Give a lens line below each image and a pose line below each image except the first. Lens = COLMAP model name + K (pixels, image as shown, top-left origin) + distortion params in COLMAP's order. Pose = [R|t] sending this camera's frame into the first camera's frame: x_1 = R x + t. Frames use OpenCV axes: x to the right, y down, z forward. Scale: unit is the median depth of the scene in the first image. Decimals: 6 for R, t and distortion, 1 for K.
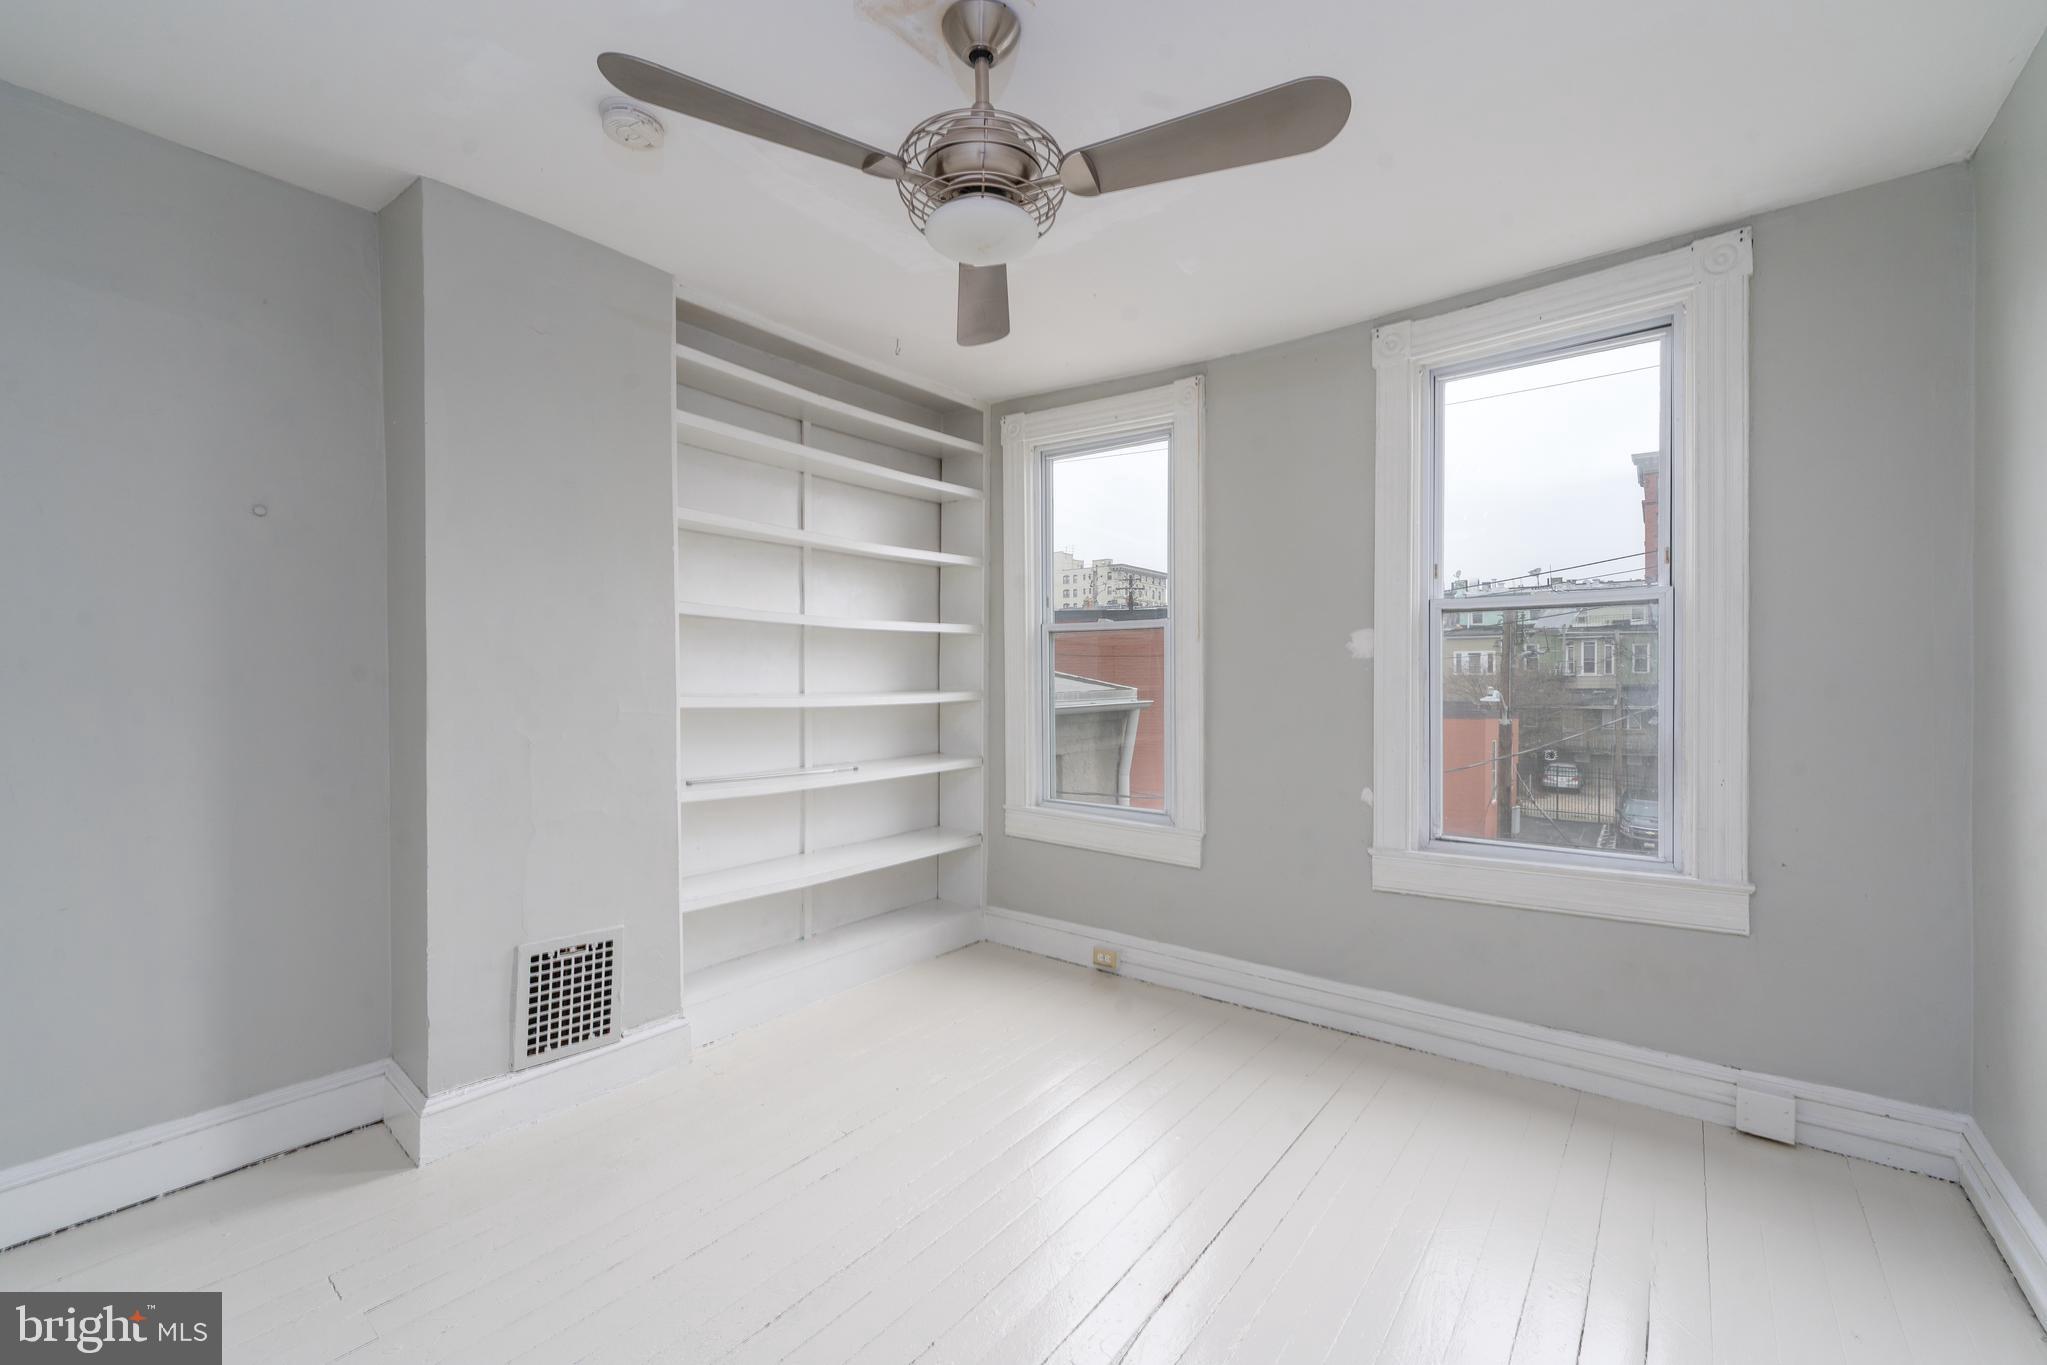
lens RADIAL K [[836.5, 0, 1016.3], [0, 836.5, 681.9], [0, 0, 1]] dist [0.001898, -0.000457]
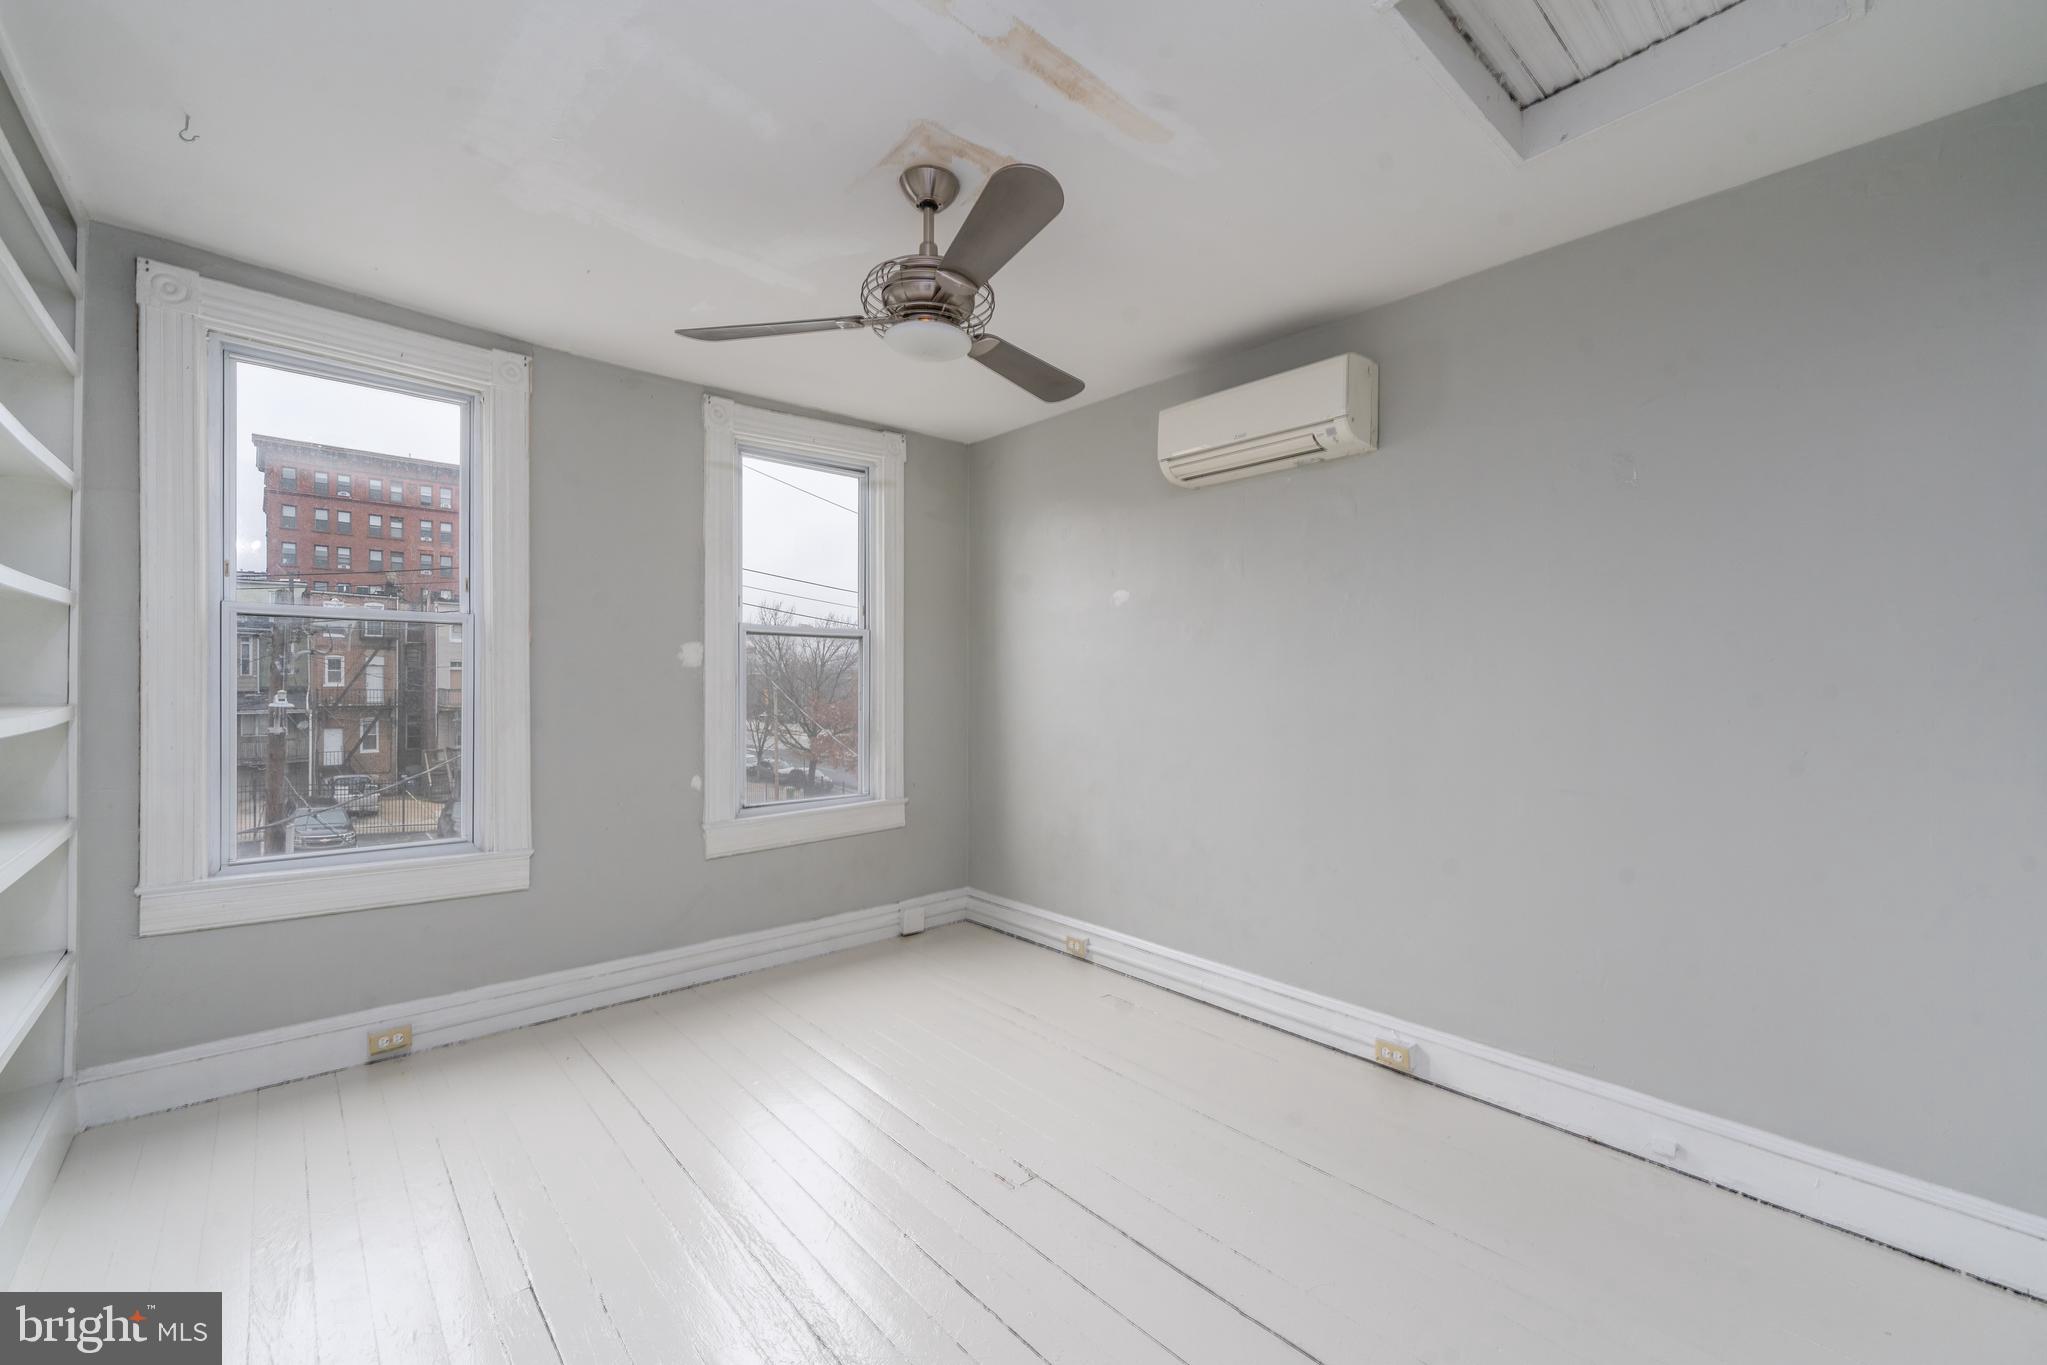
lens RADIAL K [[836.5, 0, 1018.8], [0, 836.5, 680.7], [0, 0, 1]] dist [0.001898, -0.000457]
pose [[0.178421, -0.000260, 0.983954, -0.663786], [-0.003707, 0.999993, 0.000936, -0.011905], [-0.983947, -0.003814, 0.178418, 0.332852]]
